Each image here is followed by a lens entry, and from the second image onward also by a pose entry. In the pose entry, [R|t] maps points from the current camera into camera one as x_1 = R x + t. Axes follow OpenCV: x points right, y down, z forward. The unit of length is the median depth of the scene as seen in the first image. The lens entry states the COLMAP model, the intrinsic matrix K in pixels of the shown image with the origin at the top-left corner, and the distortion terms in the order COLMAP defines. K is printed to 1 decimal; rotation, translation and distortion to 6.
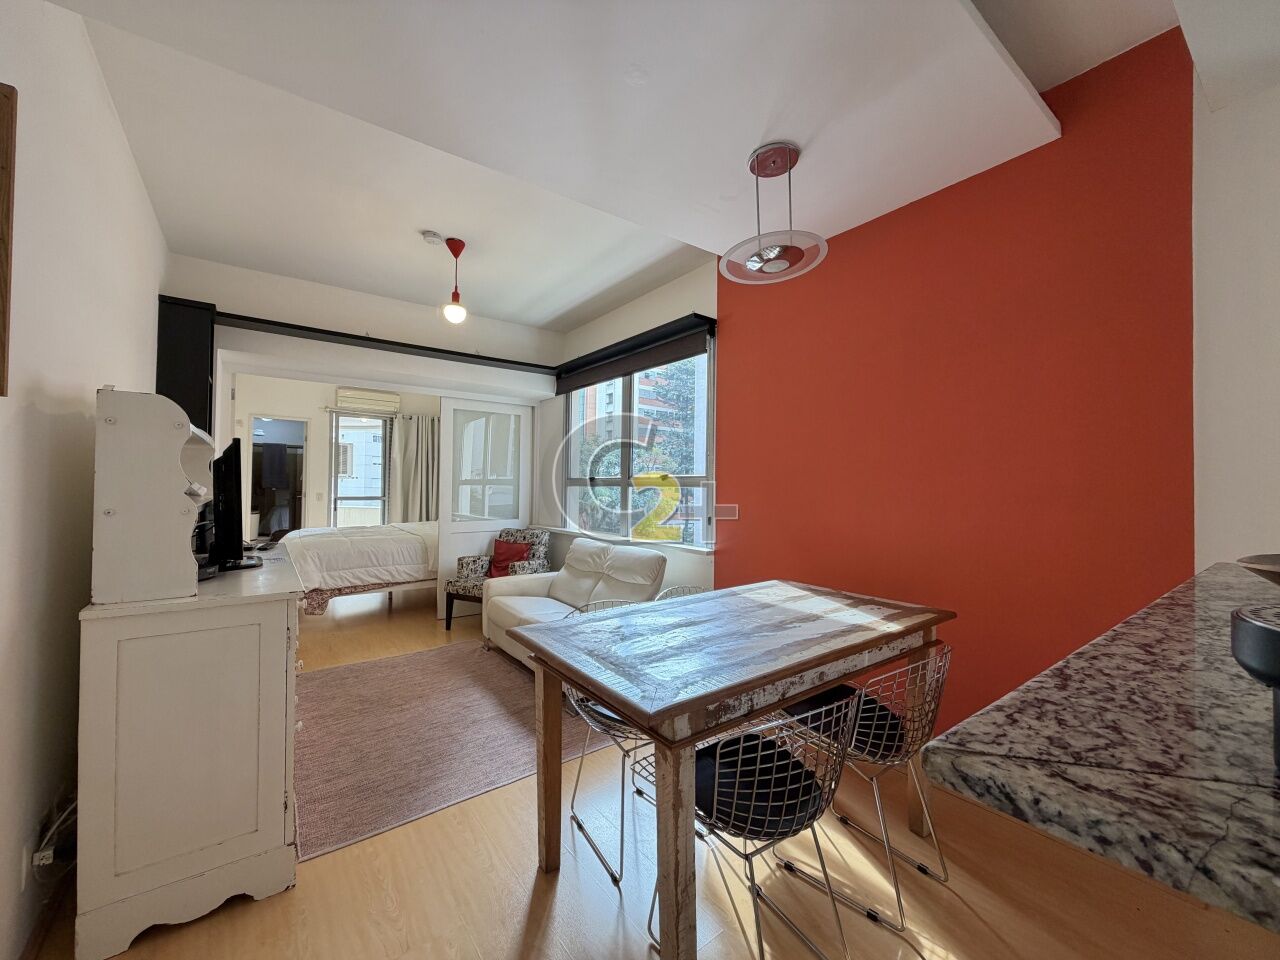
lens RADIAL K [[514.7, 0, 644.0], [0, 514.7, 478.6], [0, 0, 1]] dist [-0.010704, -0.001402]
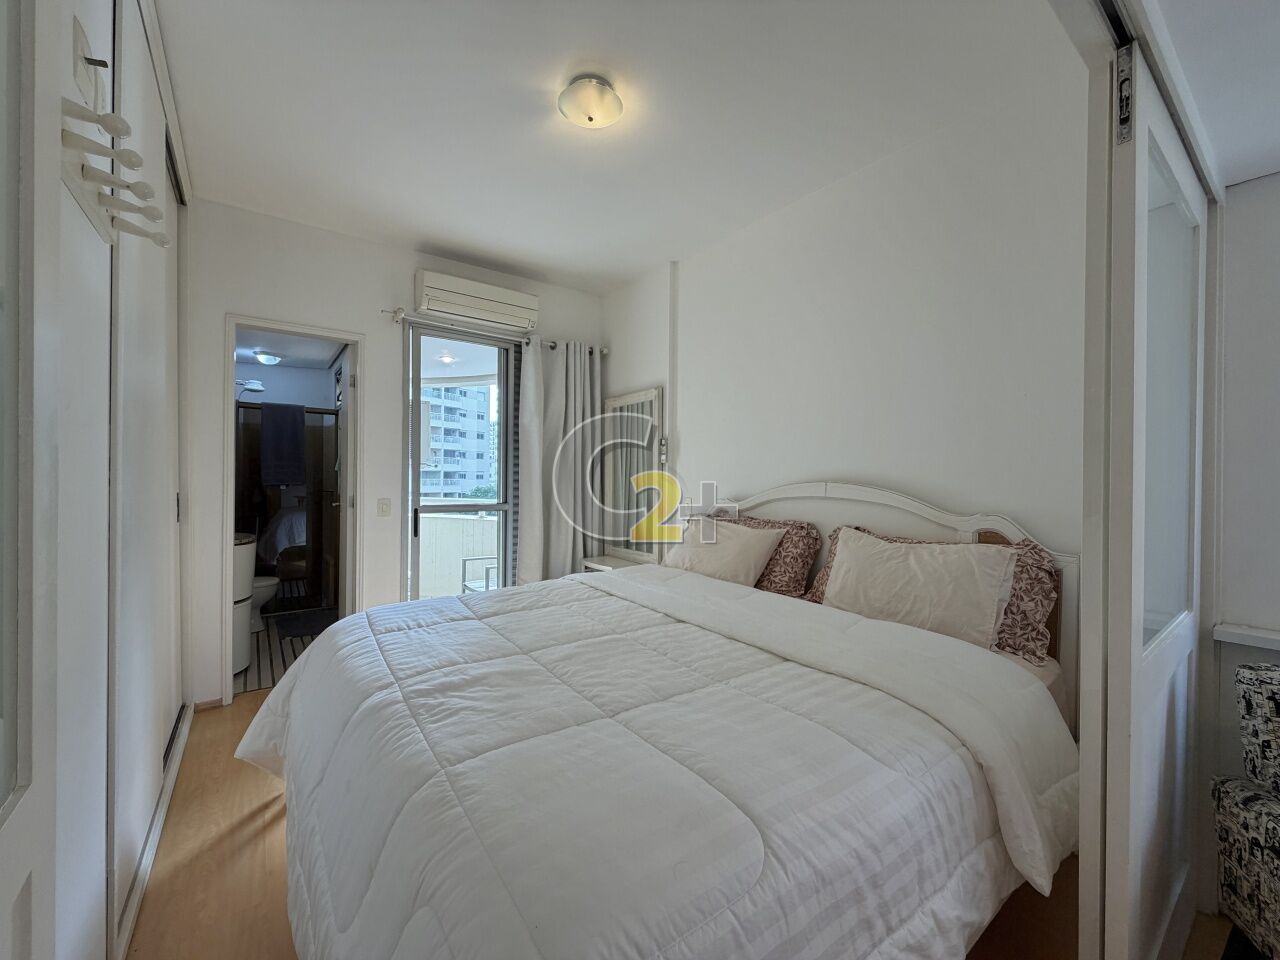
lens RADIAL K [[514.7, 0, 636.3], [0, 514.7, 482.6], [0, 0, 1]] dist [-0.010704, -0.001402]
pose [[0.999910, -0.006697, -0.011639, -0.372566], [0.006790, 0.999945, 0.007977, 0.011501], [0.011585, -0.008055, 0.999900, 0.503124]]
